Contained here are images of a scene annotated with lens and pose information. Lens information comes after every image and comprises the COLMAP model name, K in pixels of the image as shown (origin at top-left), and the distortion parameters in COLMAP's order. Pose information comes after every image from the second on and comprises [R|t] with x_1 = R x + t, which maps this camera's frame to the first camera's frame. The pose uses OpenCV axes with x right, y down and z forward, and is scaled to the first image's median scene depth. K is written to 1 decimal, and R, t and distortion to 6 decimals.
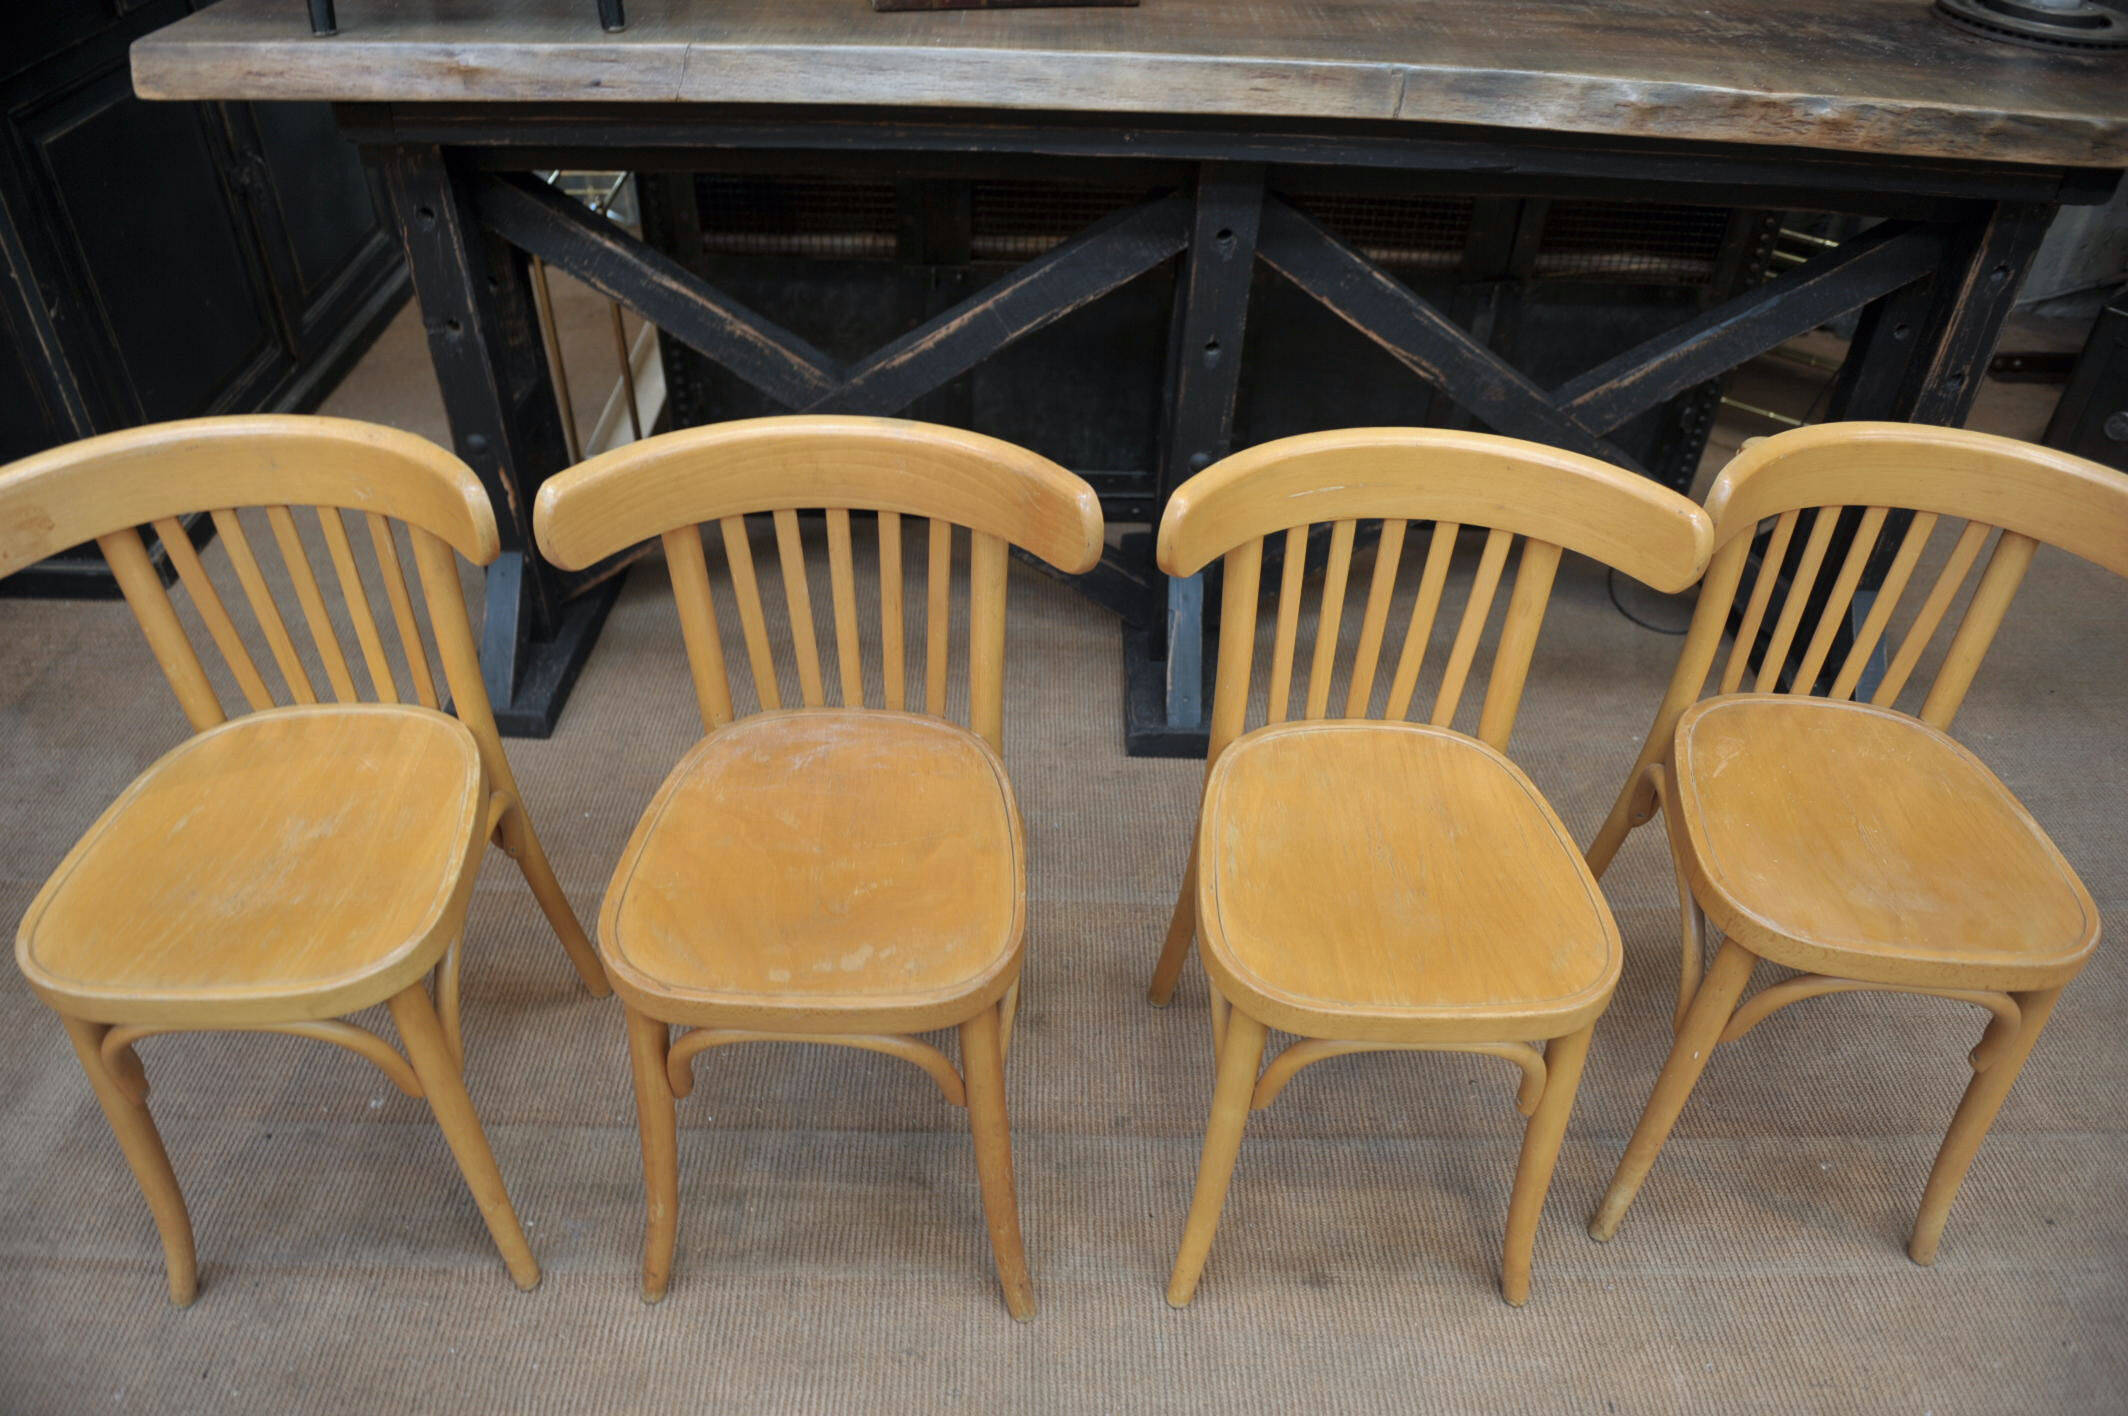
lens RADIAL K [[1439.8, 0, 1060.3], [0, 1439.8, 710.3], [0, 0, 1]] dist [-0.051009, -0.004980]
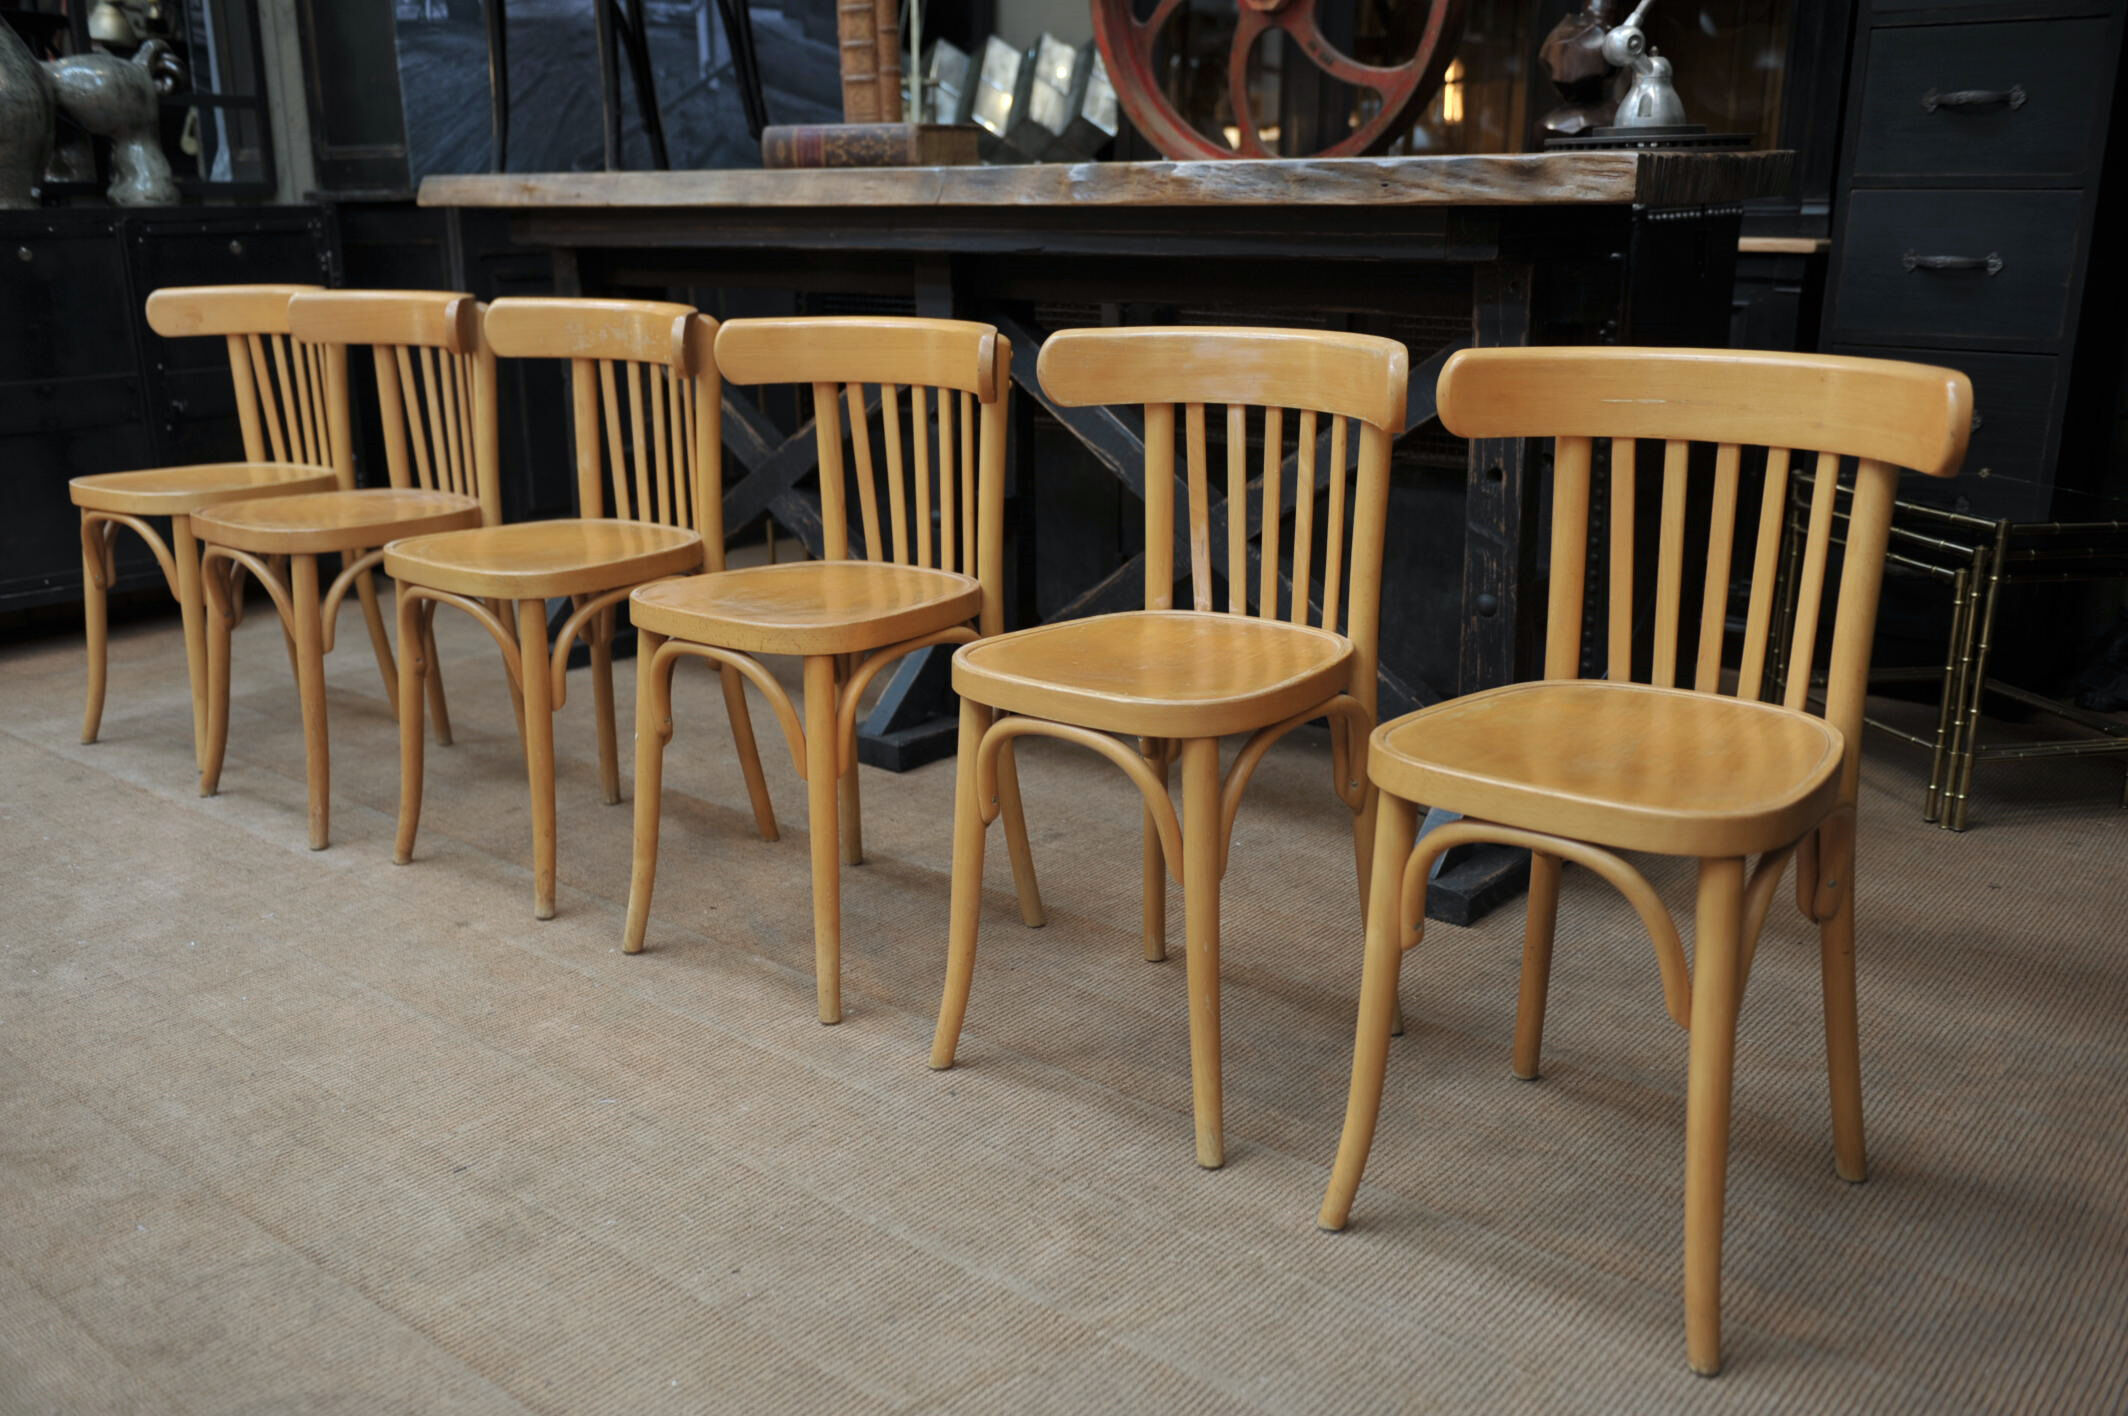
lens RADIAL K [[1829.0, 0, 1055.3], [0, 1829.0, 714.4], [0, 0, 1]] dist [-0.005166, 0.000435]
pose [[0.761816, 0.141745, -0.632096, 1.510865], [-0.377066, 0.890458, -0.254766, 0.425077], [0.526743, 0.432427, 0.731812, -0.006960]]
